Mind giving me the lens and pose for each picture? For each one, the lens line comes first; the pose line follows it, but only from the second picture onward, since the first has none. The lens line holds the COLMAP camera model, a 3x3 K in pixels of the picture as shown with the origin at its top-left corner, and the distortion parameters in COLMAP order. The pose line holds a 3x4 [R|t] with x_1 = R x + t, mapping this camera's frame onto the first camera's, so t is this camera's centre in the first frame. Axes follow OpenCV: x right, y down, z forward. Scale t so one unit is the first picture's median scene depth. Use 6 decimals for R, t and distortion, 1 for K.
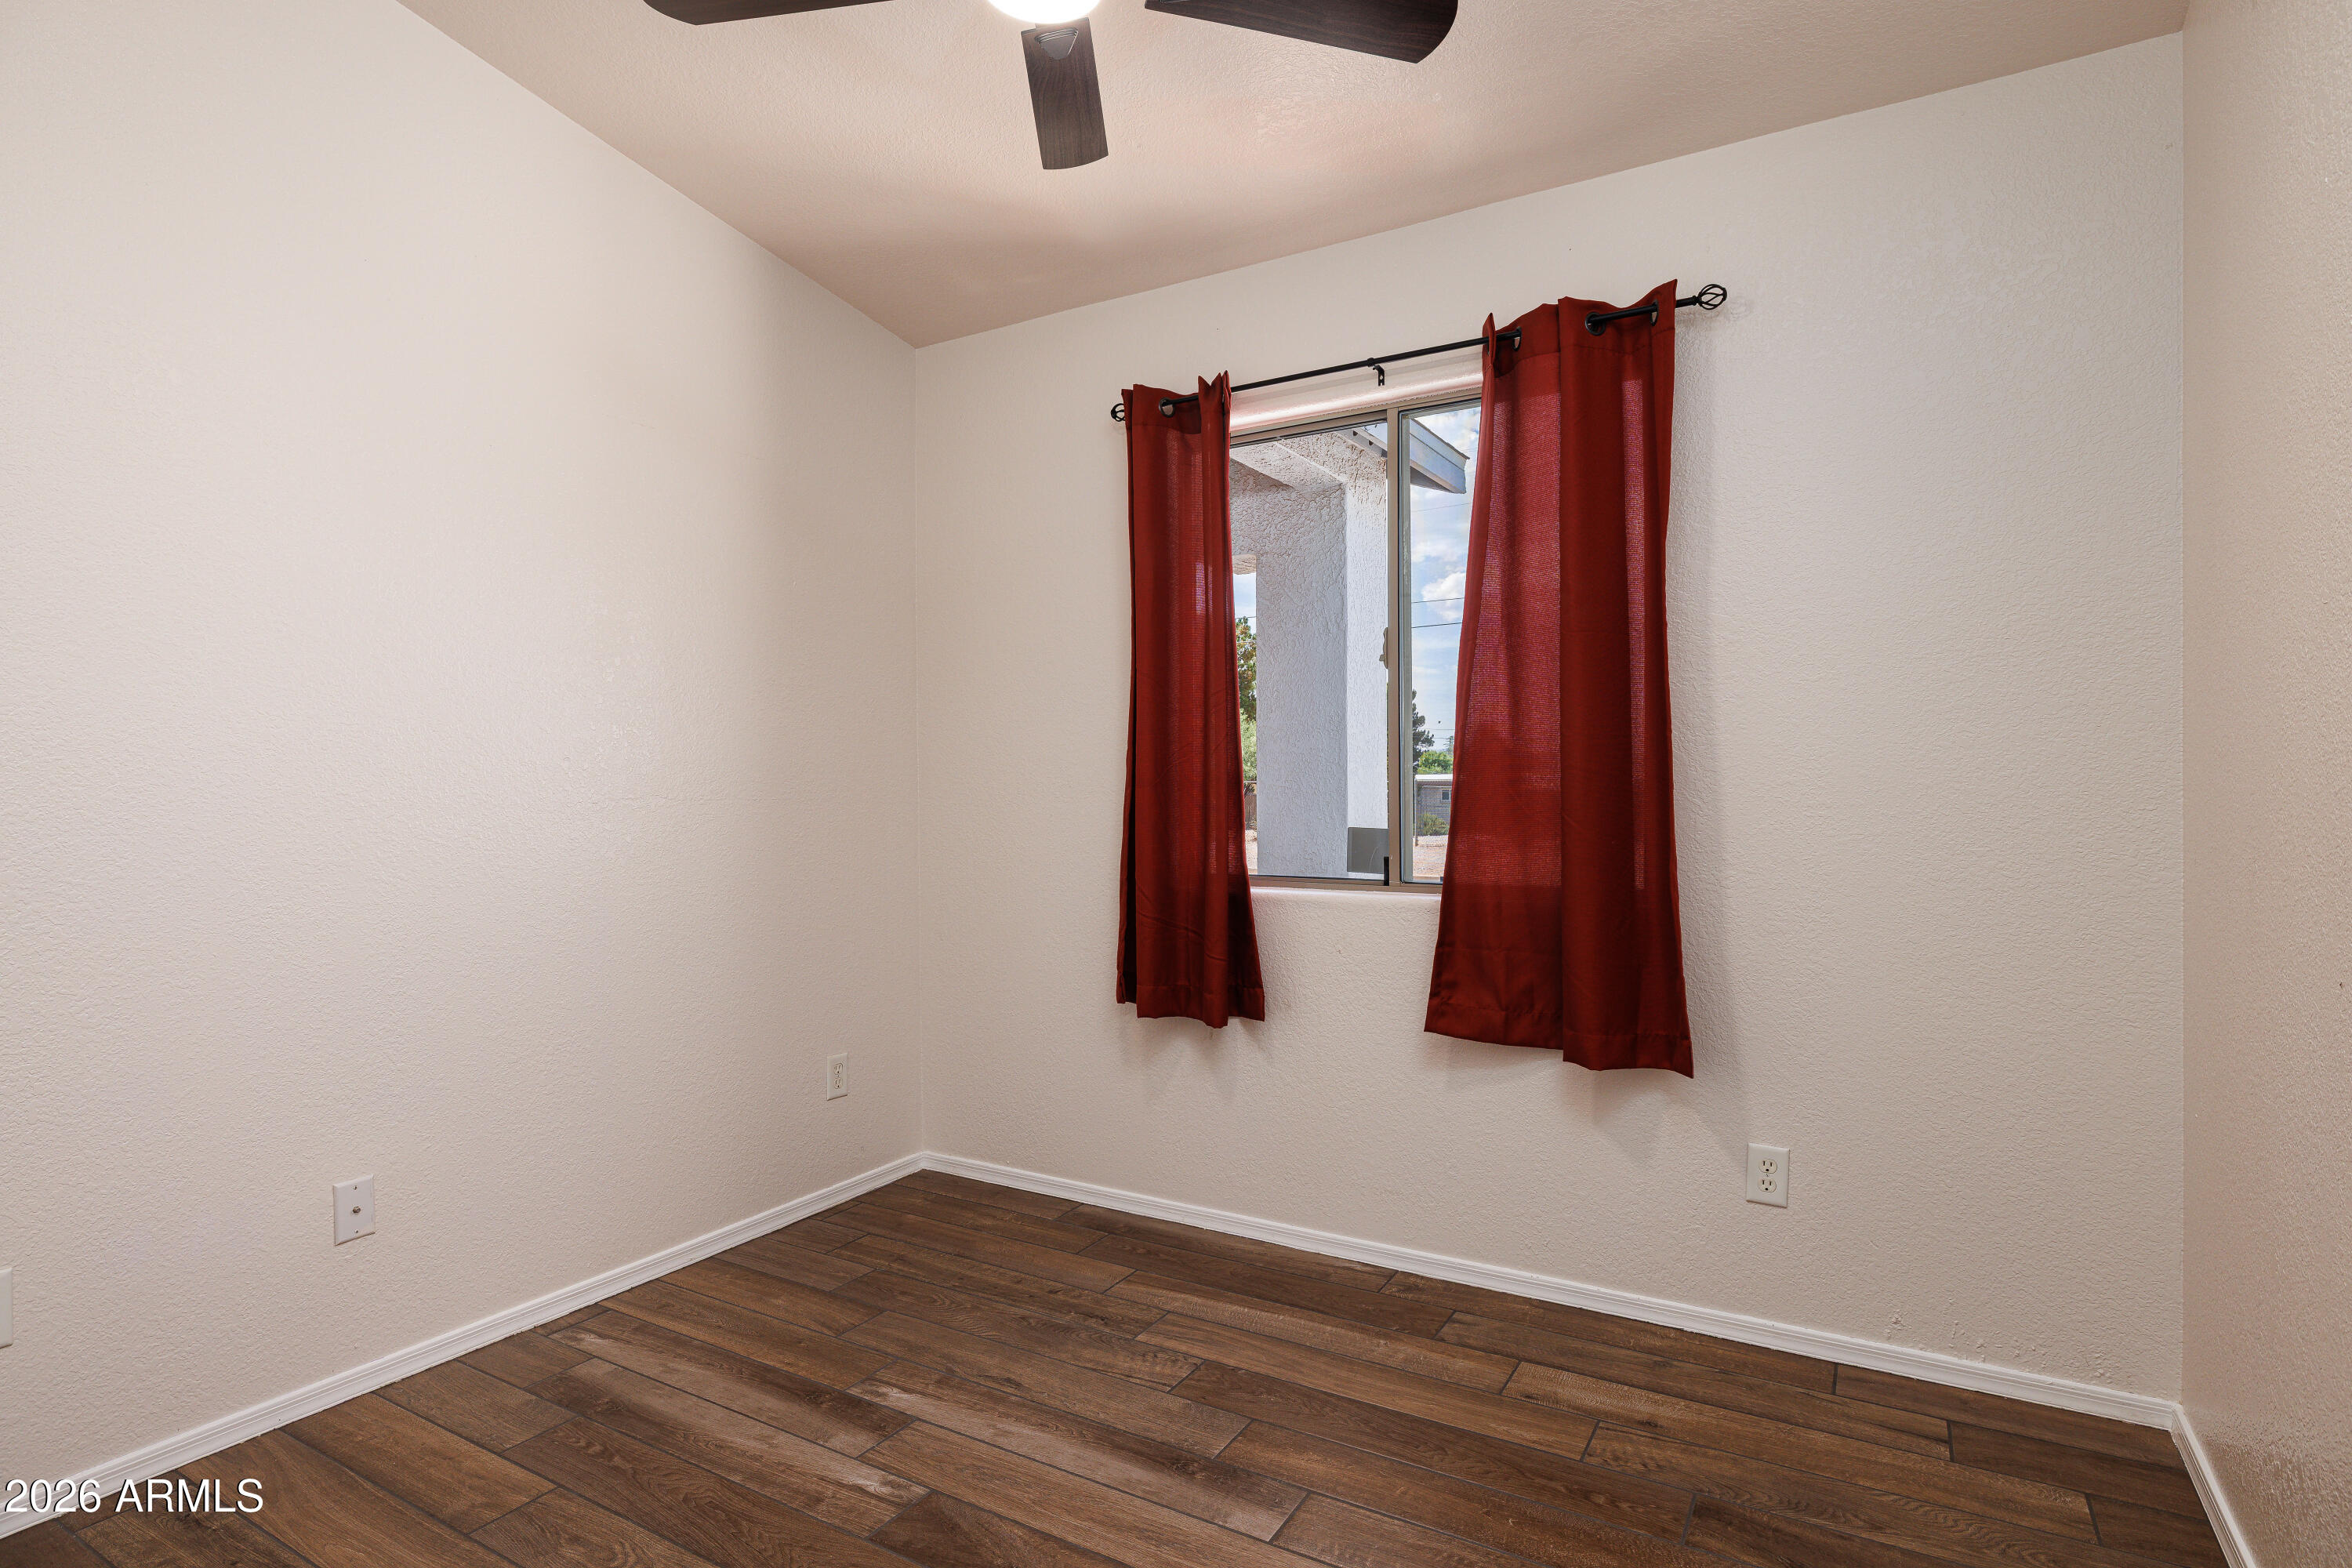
lens RADIAL K [[1205.8, 0, 1181.3], [0, 1205.8, 779.3], [0, 0, 1]] dist [-0.002243, 0.000106]
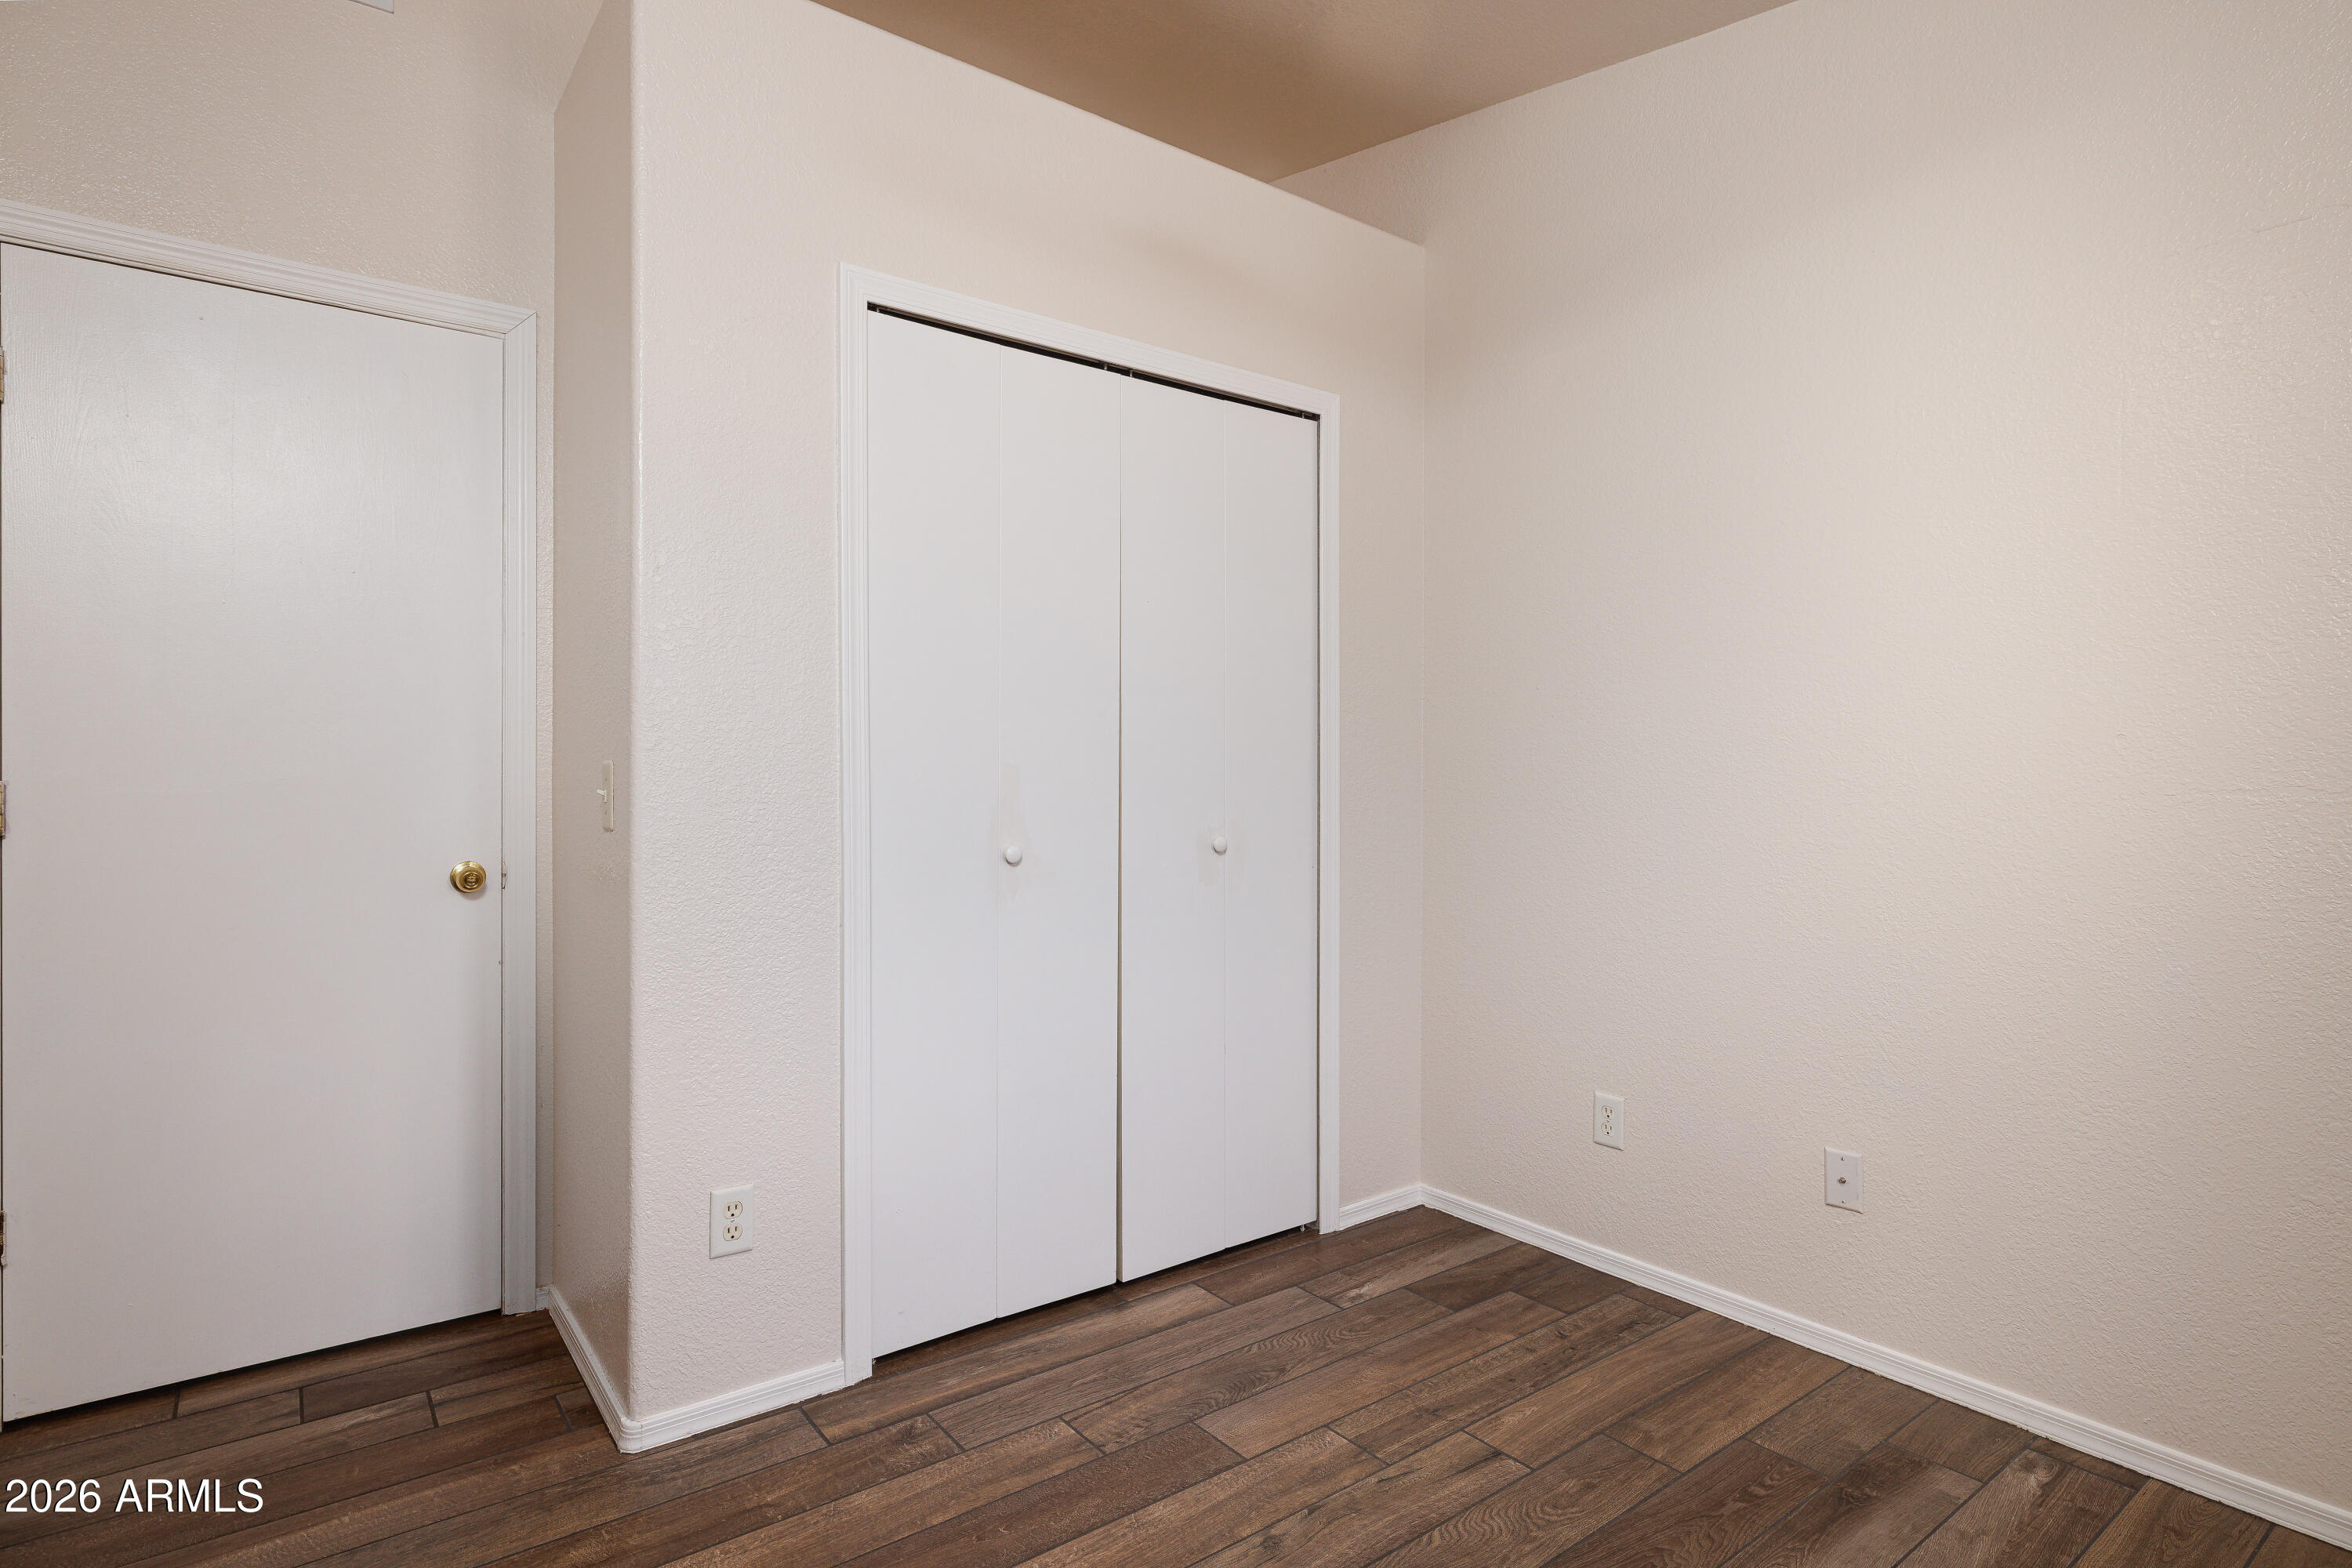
lens RADIAL K [[1205.8, 0, 1181.3], [0, 1205.8, 779.3], [0, 0, 1]] dist [-0.002243, 0.000106]
pose [[-0.376984, 0.001987, -0.926217, 0.514203], [0.000922, 0.999998, 0.001770, 0.010762], [0.926219, -0.000187, -0.376985, 0.910505]]
